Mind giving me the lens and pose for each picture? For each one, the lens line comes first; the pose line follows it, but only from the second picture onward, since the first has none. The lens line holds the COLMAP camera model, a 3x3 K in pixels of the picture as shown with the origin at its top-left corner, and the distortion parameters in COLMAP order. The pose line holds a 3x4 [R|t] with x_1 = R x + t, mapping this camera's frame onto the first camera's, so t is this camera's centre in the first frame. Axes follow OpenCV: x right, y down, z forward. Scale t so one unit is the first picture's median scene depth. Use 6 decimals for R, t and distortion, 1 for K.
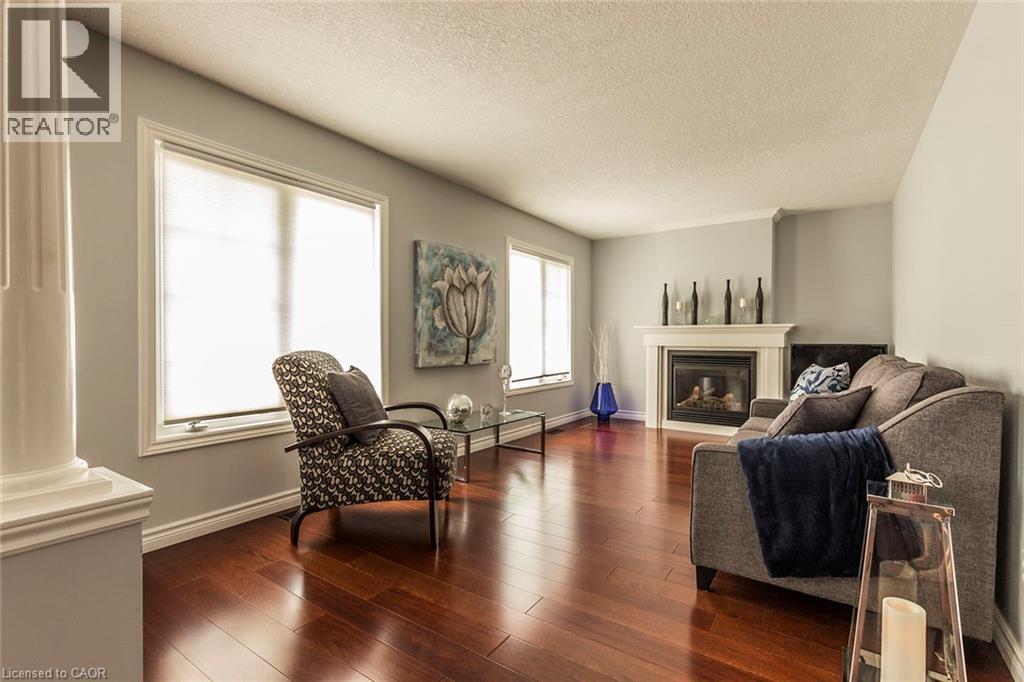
lens RADIAL K [[472.4, 0, 510.5], [0, 472.4, 344.9], [0, 0, 1]] dist [0.010668, -0.003259]
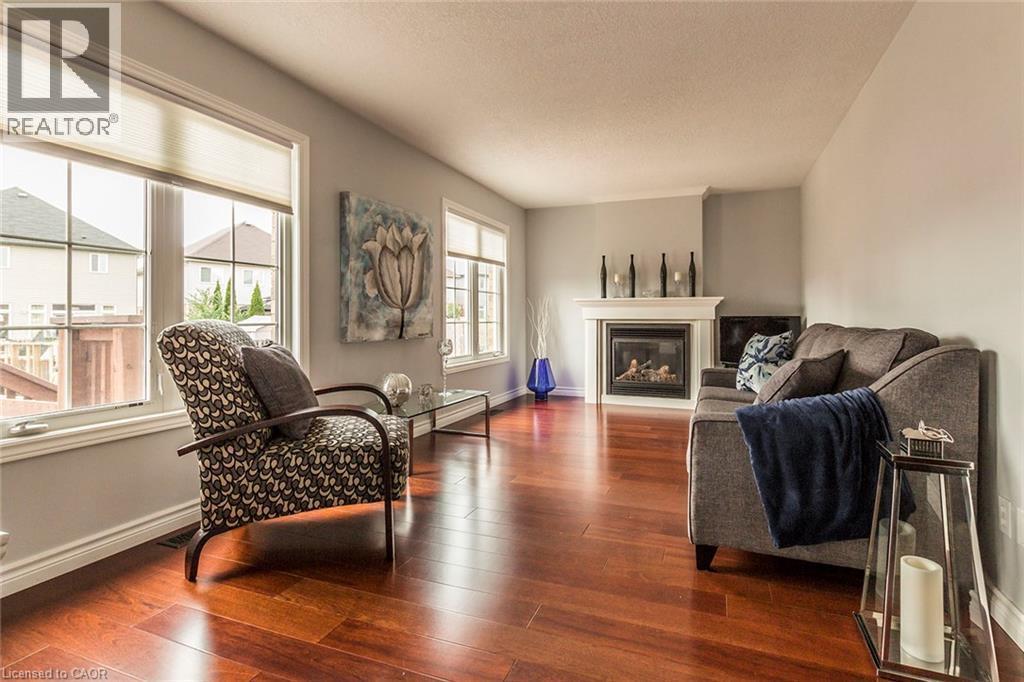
lens RADIAL K [[472.4, 0, 517.8], [0, 472.4, 320.6], [0, 0, 1]] dist [0.010668, -0.003259]
pose [[0.966694, -0.000547, 0.255935, -0.137732], [0.004029, 0.999906, -0.013080, 0.024917], [-0.255904, 0.013675, 0.966605, 0.131101]]
